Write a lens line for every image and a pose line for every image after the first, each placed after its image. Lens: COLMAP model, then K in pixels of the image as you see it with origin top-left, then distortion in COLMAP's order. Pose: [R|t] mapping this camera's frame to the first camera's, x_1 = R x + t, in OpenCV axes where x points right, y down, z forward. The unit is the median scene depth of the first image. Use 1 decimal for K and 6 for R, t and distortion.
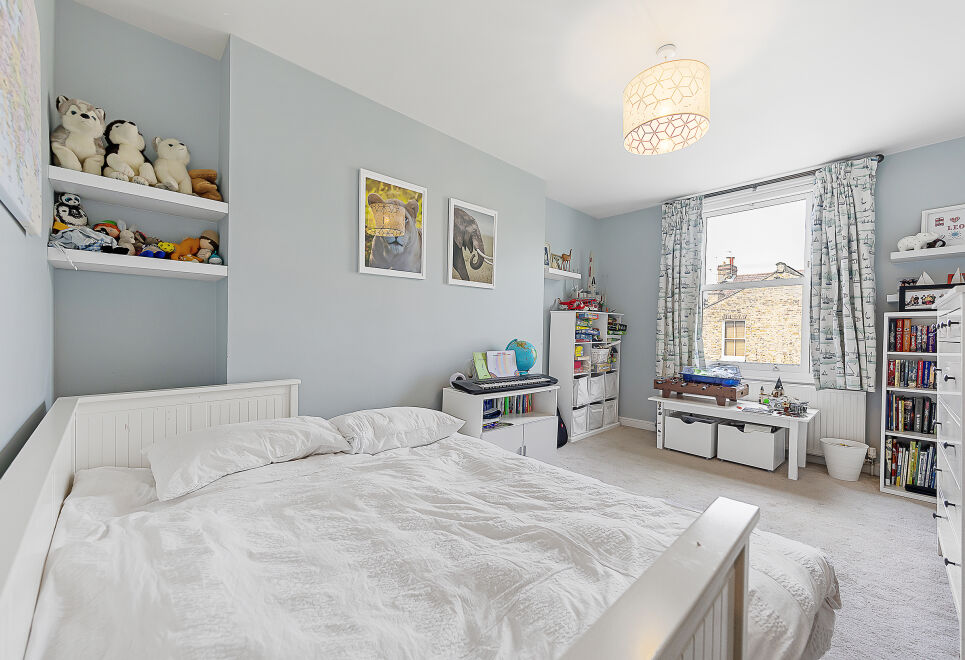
lens RADIAL K [[391.5, 0, 482.5], [0, 391.5, 330.0], [0, 0, 1]] dist [0.000084, 0.000002]
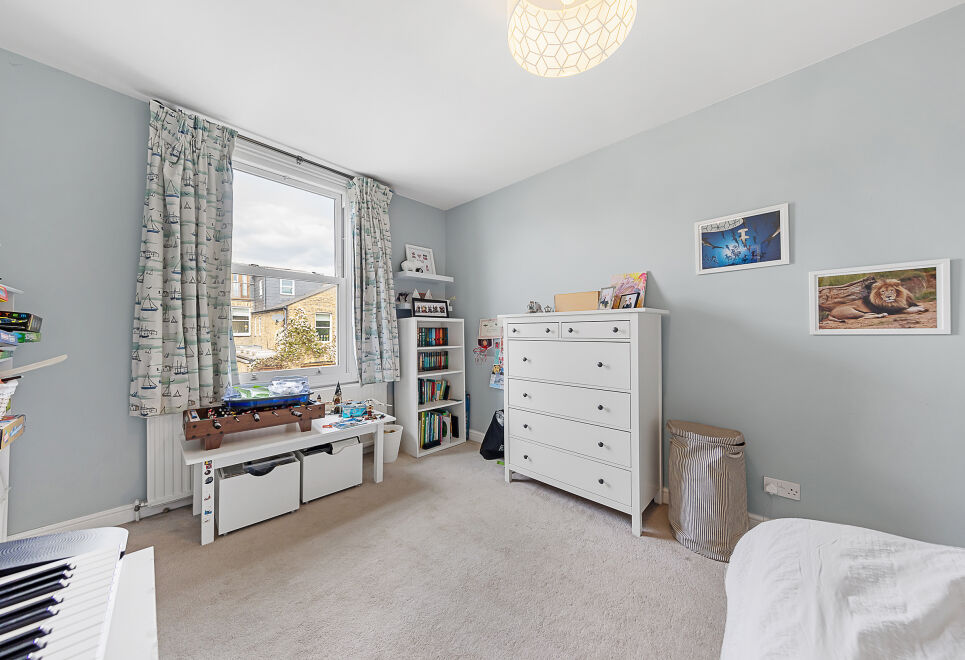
lens RADIAL K [[322.3, 0, 485.3], [0, 322.3, 335.7], [0, 0, 1]] dist [0.006698, -0.000058]
pose [[-0.052815, -0.019286, 0.998418, -0.026250], [-0.005636, 0.999803, 0.019015, -0.004283], [-0.998588, -0.004623, -0.052913, 0.693582]]
